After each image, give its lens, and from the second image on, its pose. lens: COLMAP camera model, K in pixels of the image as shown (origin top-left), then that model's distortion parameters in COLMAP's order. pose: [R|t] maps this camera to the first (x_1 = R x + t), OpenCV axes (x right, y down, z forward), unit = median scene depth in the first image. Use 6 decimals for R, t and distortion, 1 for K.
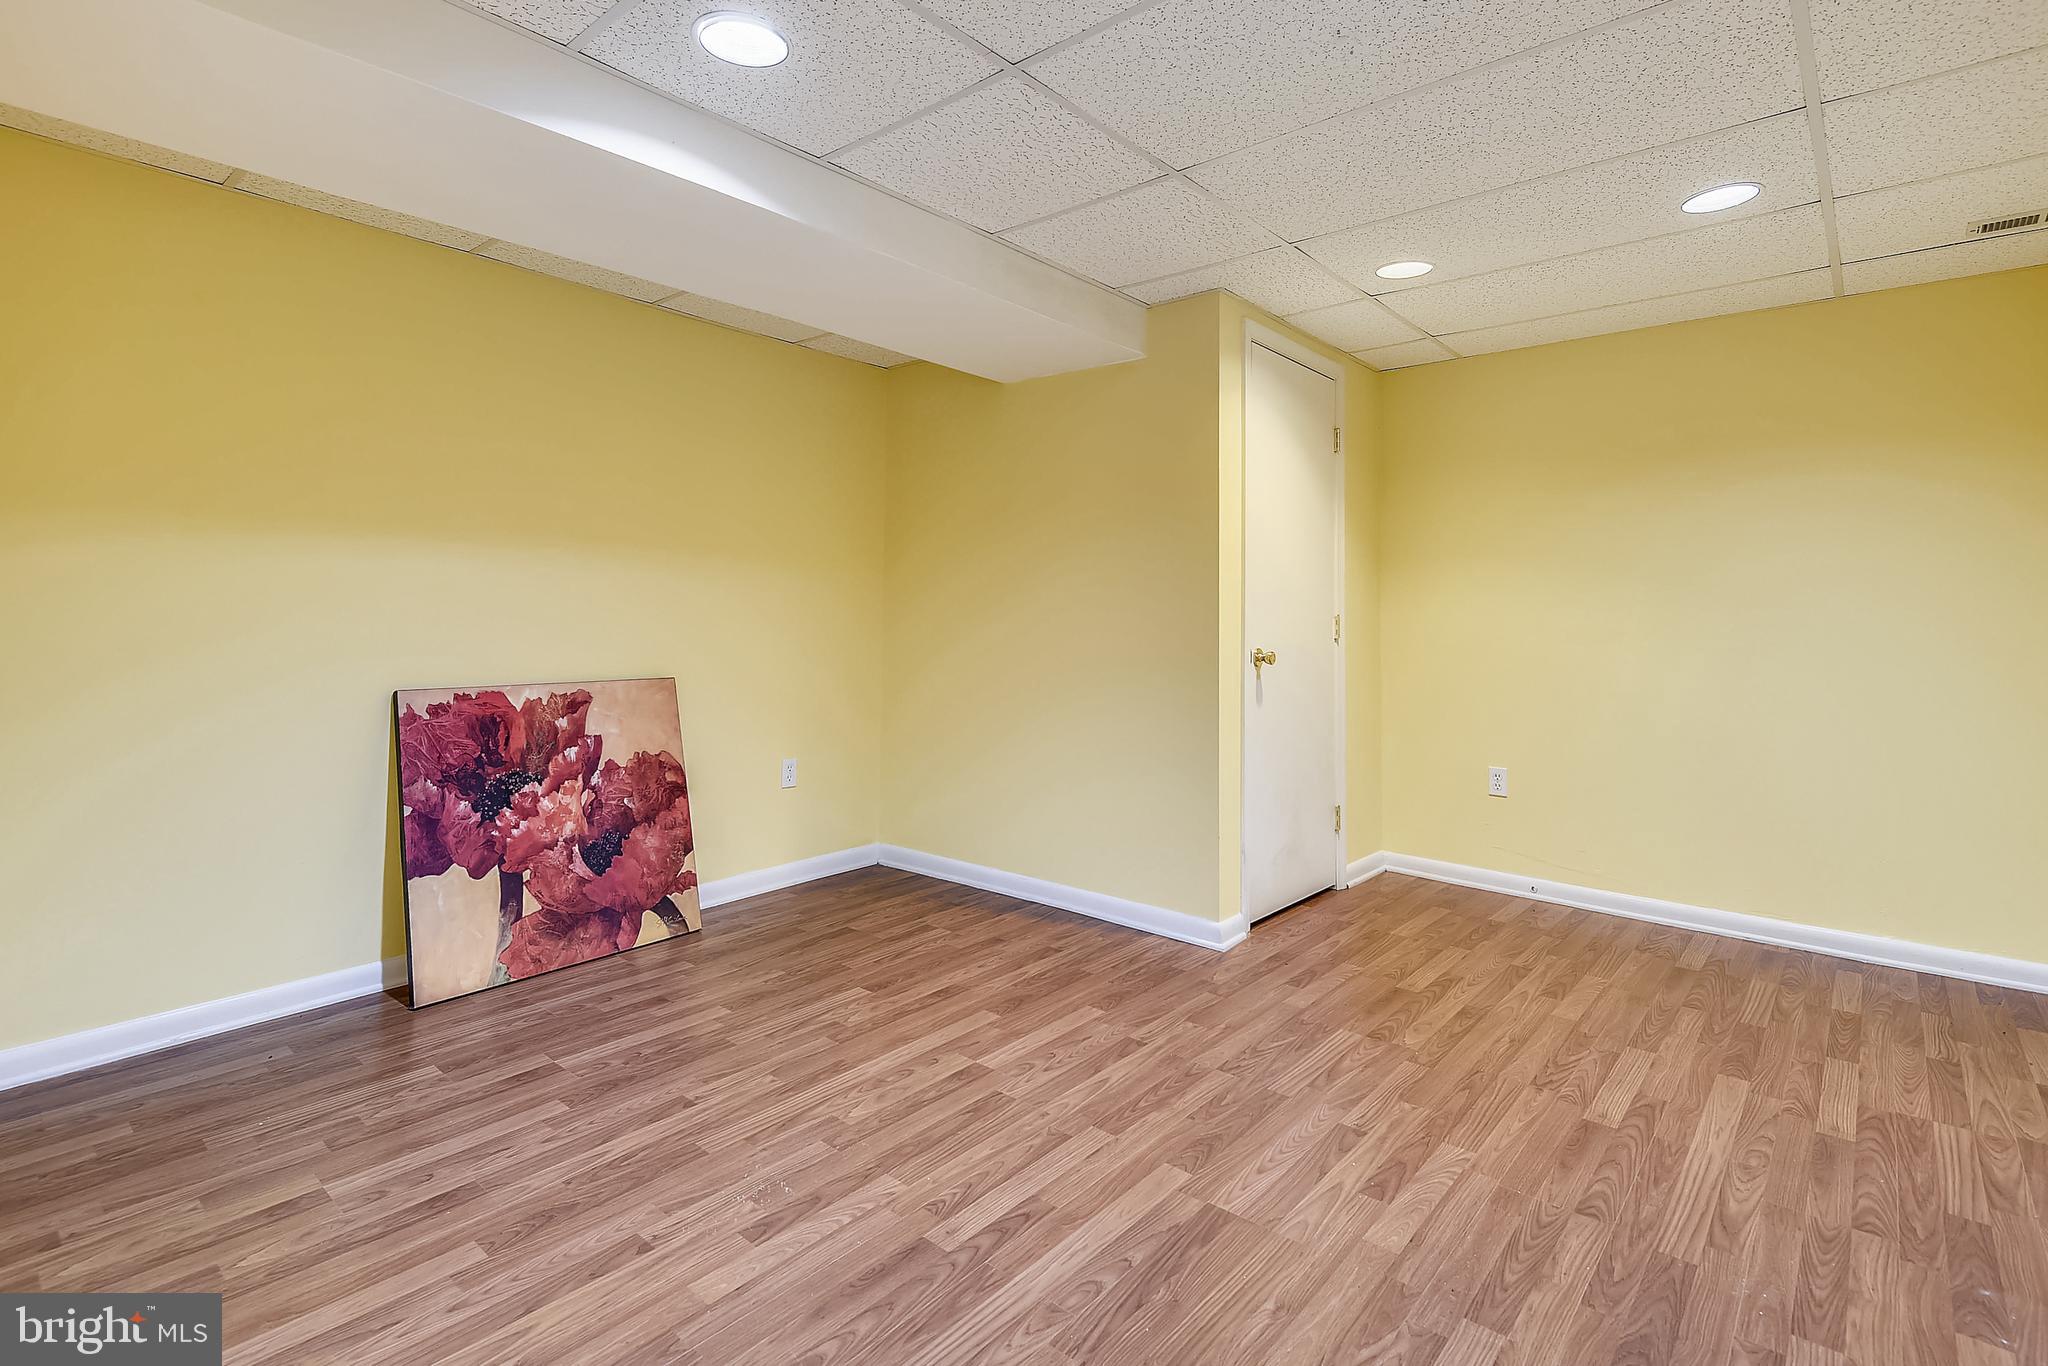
lens RADIAL K [[949.9, 0, 1021.7], [0, 949.9, 653.2], [0, 0, 1]] dist [0.002296, -0.014836]
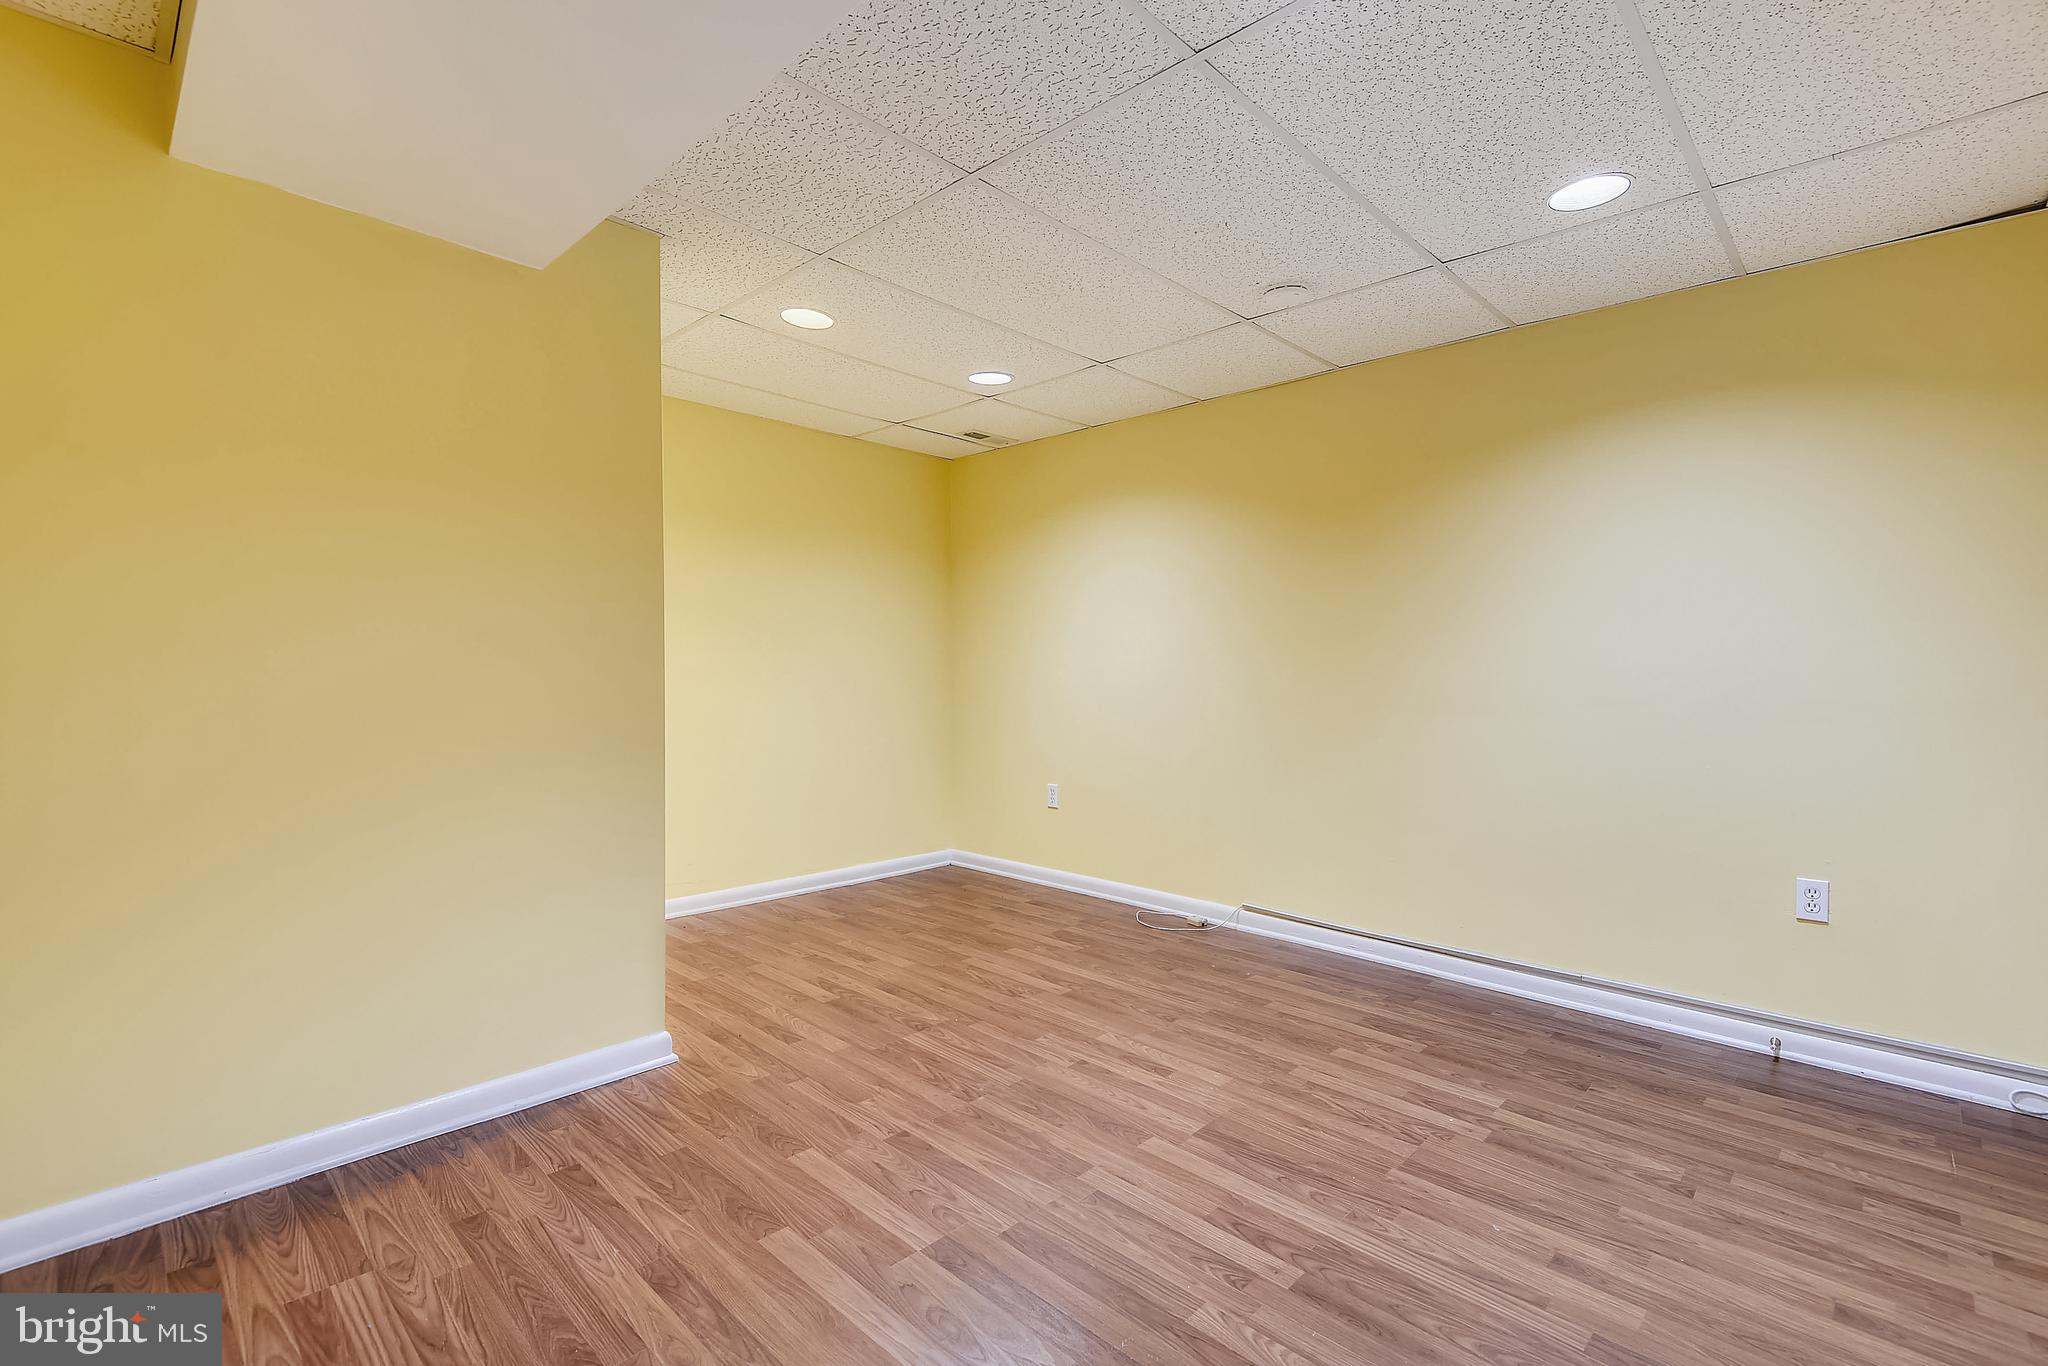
lens RADIAL K [[949.9, 0, 1021.7], [0, 949.9, 653.2], [0, 0, 1]] dist [0.002296, -0.014836]
pose [[0.057686, -0.004371, 0.998325, -0.860092], [0.038808, 0.999244, 0.002133, -0.039852], [-0.997580, 0.038620, 0.057812, 0.941740]]
